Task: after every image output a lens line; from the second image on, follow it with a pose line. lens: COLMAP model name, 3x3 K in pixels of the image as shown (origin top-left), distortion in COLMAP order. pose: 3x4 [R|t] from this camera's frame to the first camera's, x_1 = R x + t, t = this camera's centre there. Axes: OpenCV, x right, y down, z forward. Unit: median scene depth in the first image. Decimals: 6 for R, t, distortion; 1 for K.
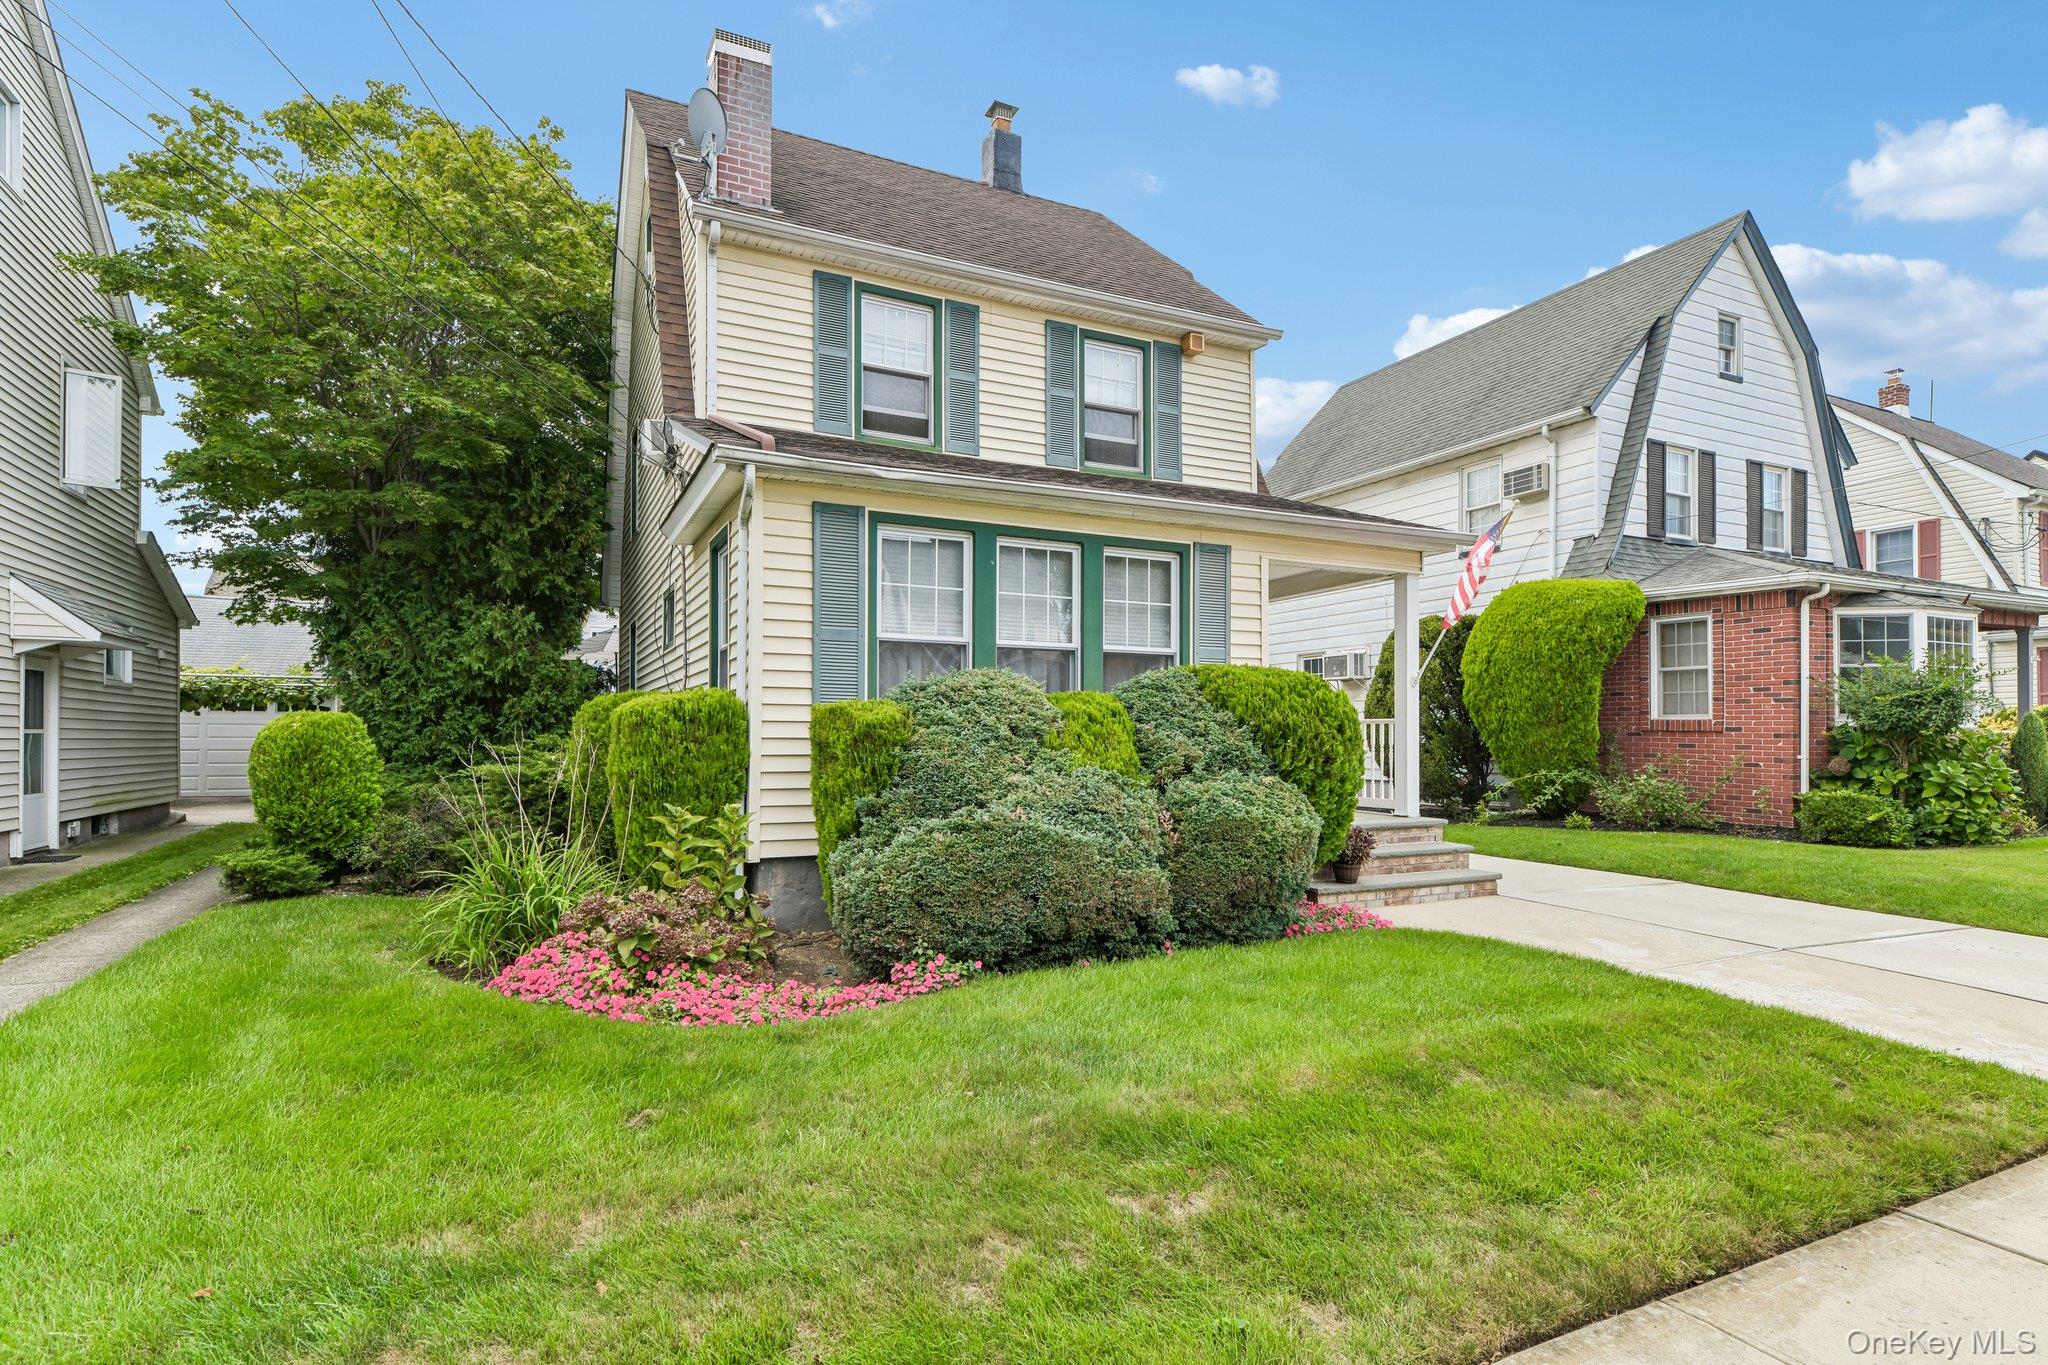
lens RADIAL K [[1009.1, 0, 991.3], [0, 1009.1, 696.1], [0, 0, 1]] dist [-0.000775, 0.000491]
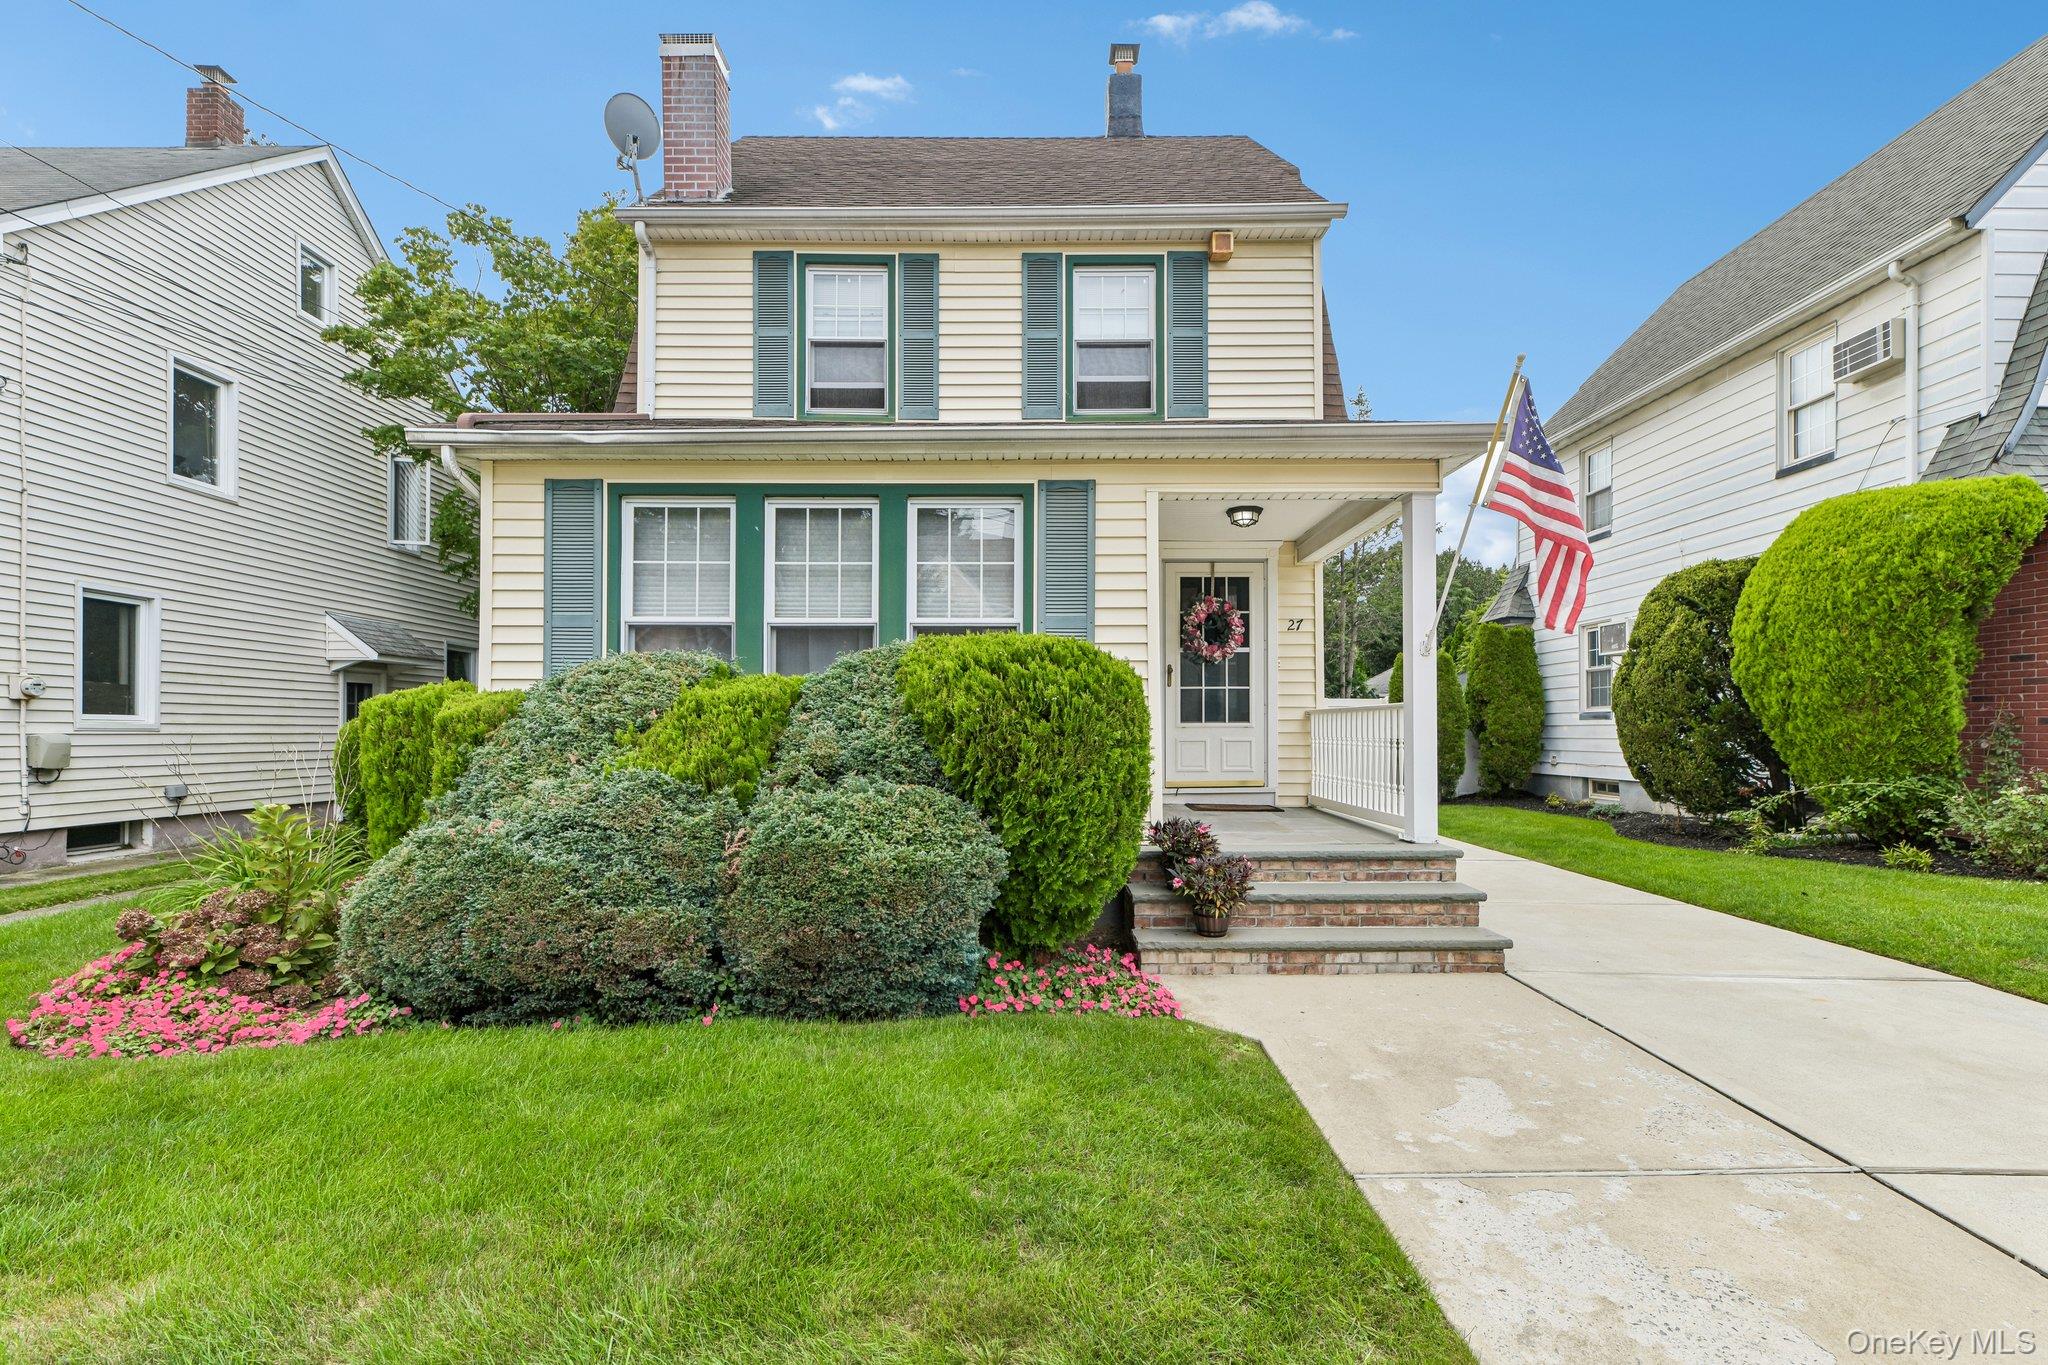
lens RADIAL K [[907.7, 0, 1017.1], [0, 907.7, 701.4], [0, 0, 1]] dist [0.000666, -0.000832]
pose [[0.904590, -0.016619, -0.425959, 0.389065], [0.021080, 0.999761, 0.005759, 0.011523], [0.425762, -0.014189, 0.904724, 0.285741]]
